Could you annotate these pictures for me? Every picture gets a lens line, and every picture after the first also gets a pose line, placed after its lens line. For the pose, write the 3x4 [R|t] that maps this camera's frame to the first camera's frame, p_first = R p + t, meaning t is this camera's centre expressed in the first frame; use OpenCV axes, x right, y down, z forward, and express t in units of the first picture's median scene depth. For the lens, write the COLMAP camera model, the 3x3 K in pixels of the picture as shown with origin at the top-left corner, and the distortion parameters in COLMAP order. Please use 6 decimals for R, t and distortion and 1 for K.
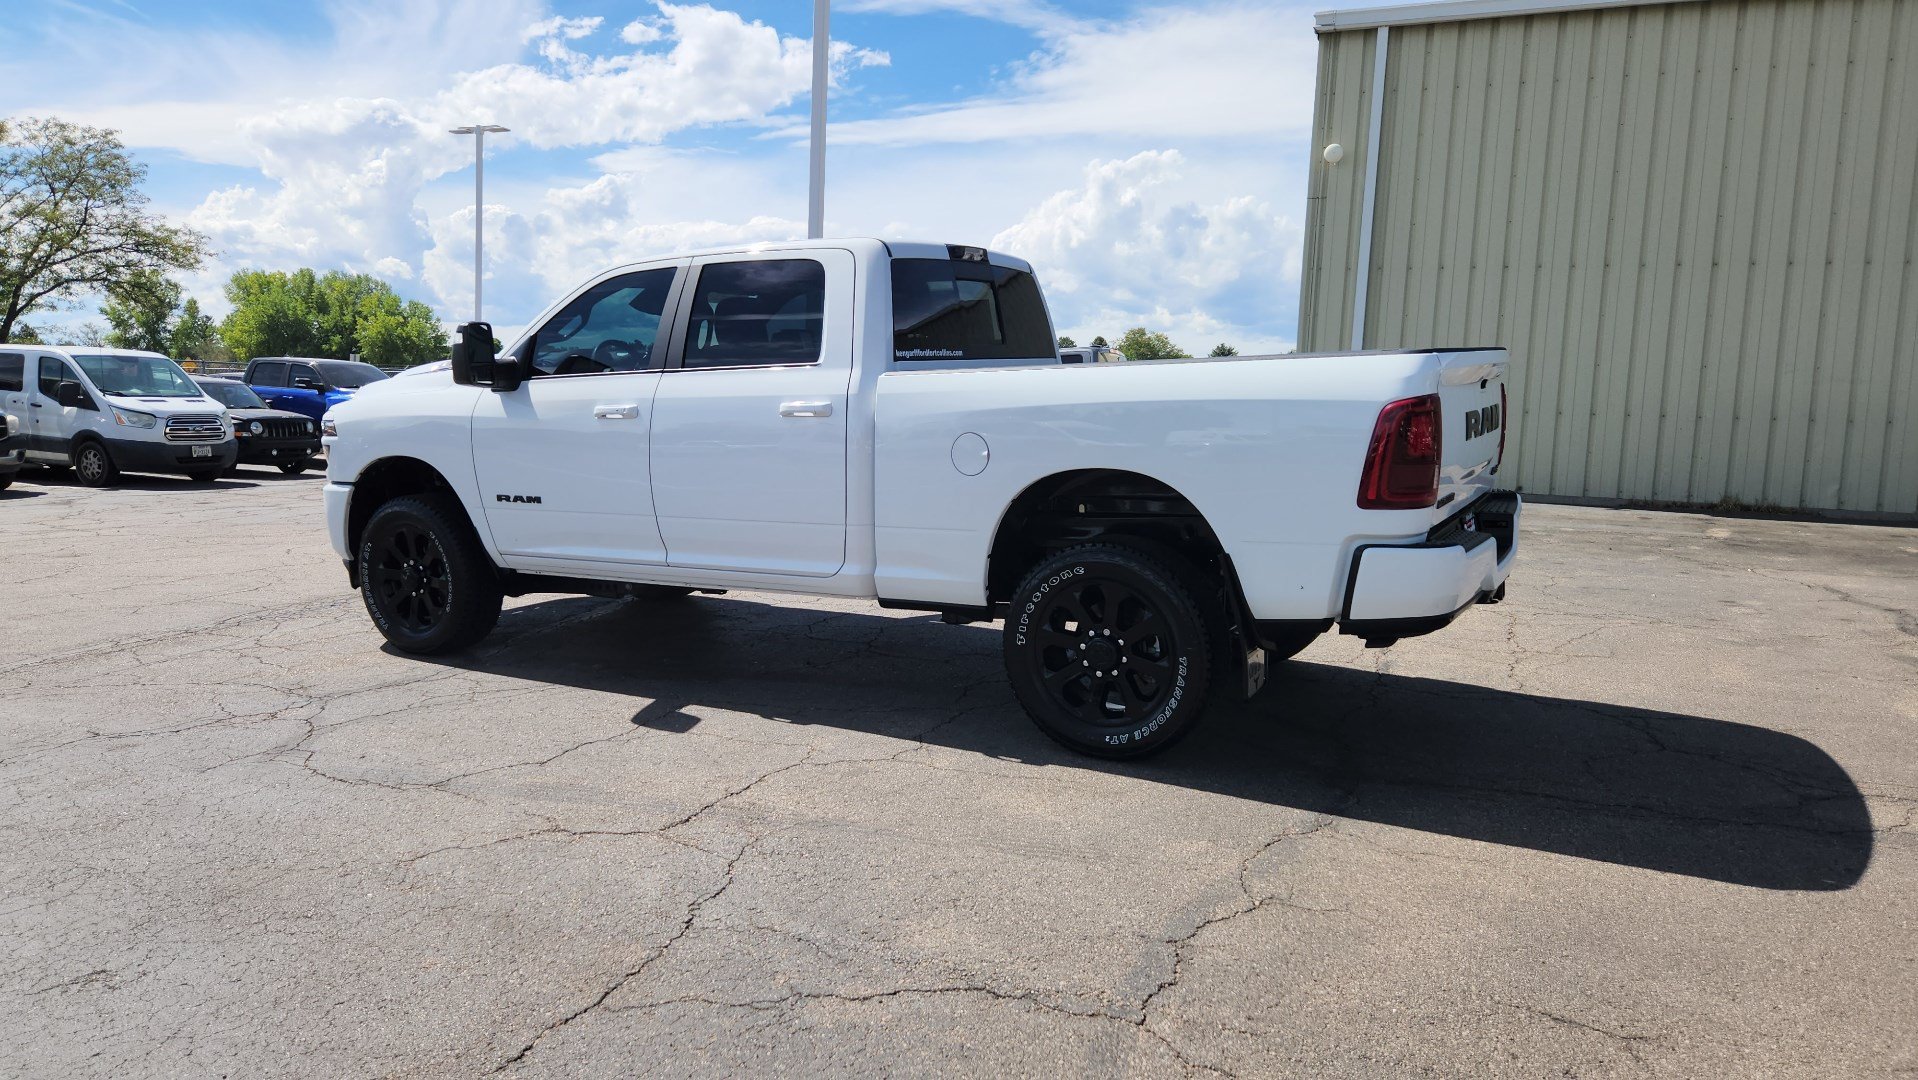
lens RADIAL K [[1288.6, 0, 918.2], [0, 1288.6, 533.4], [0, 0, 1]] dist [0.070702, -0.061810]
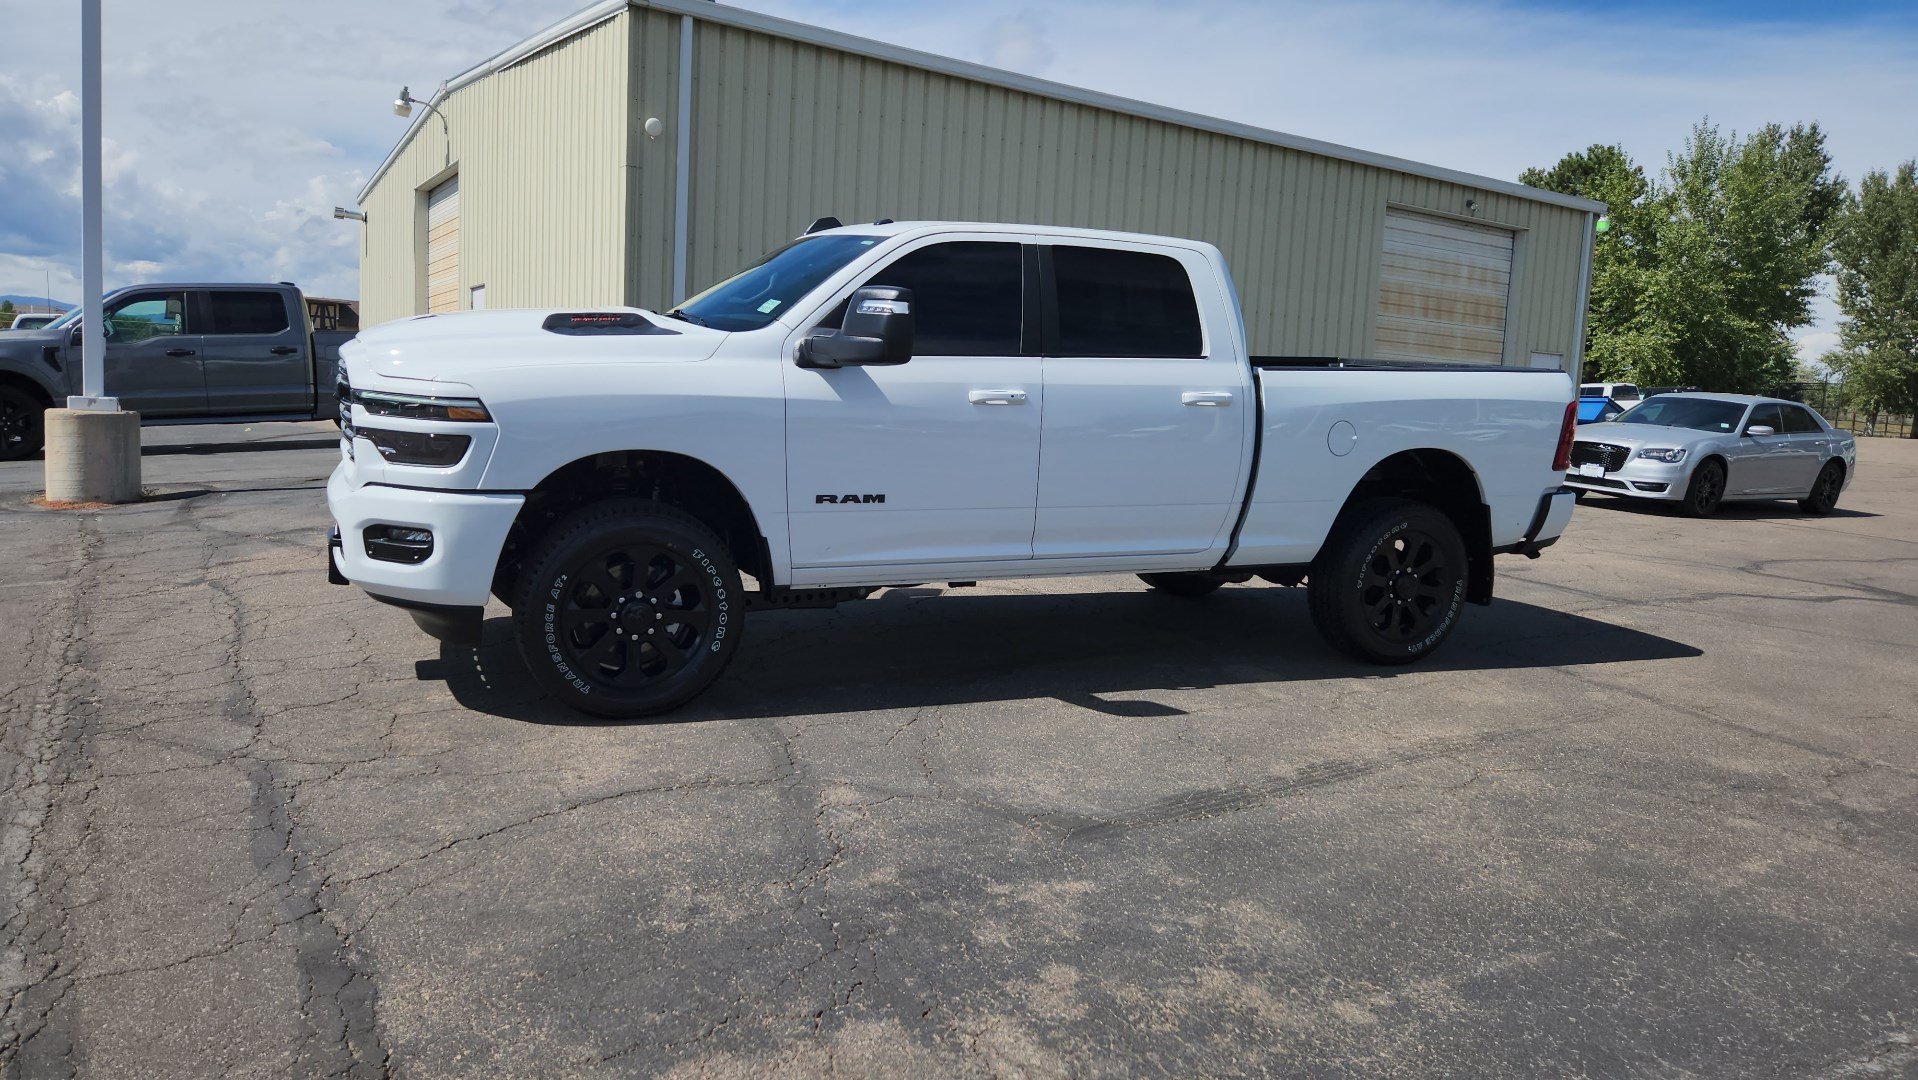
lens RADIAL K [[1301.6, 0, 913.9], [0, 1301.6, 537.4], [0, 0, 1]] dist [0.075045, -0.065230]
pose [[0.581657, -0.082172, 0.809273, -0.983220], [0.046572, 0.996617, 0.067722, -0.057756], [-0.812100, -0.001702, 0.583516, 0.485718]]
